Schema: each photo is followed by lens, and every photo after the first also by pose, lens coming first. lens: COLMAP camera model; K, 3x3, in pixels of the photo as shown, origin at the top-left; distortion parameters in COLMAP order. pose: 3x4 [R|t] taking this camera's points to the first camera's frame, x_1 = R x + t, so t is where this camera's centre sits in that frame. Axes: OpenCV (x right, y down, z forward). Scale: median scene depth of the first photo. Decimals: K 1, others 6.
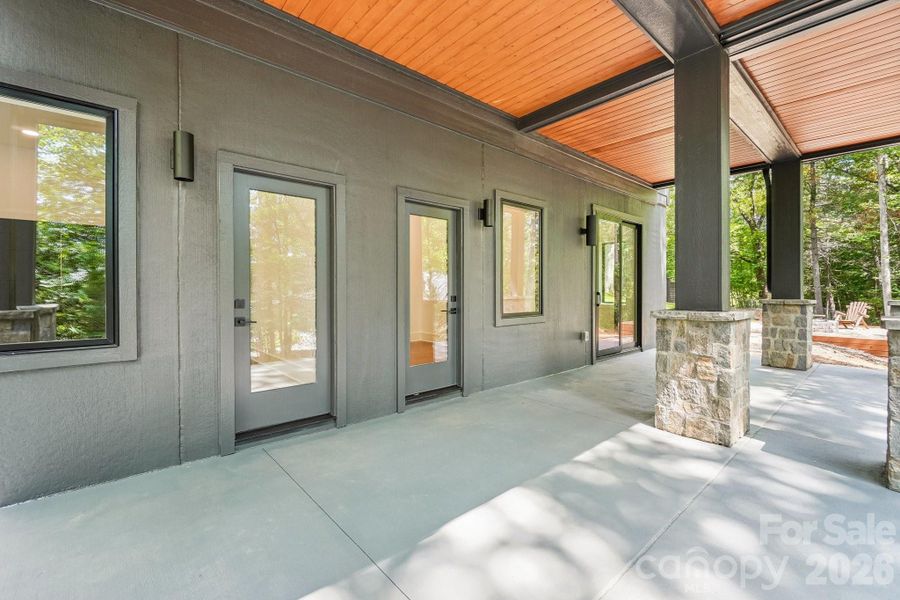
lens RADIAL K [[390.5, 0, 448.4], [0, 390.5, 289.8], [0, 0, 1]] dist [0.000037, 0.000018]
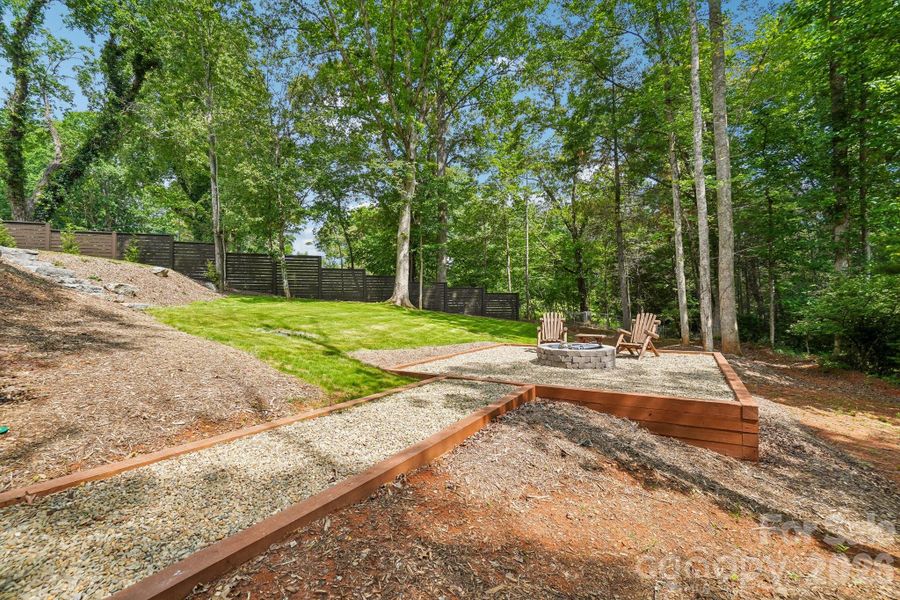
lens RADIAL K [[390.5, 0, 448.4], [0, 390.5, 289.8], [0, 0, 1]] dist [0.000037, 0.000018]
pose [[0.955712, 0.010059, 0.294131, 0.538118], [0.000268, 0.999386, -0.035048, 0.014290], [-0.294302, 0.033574, 0.955122, 0.470376]]
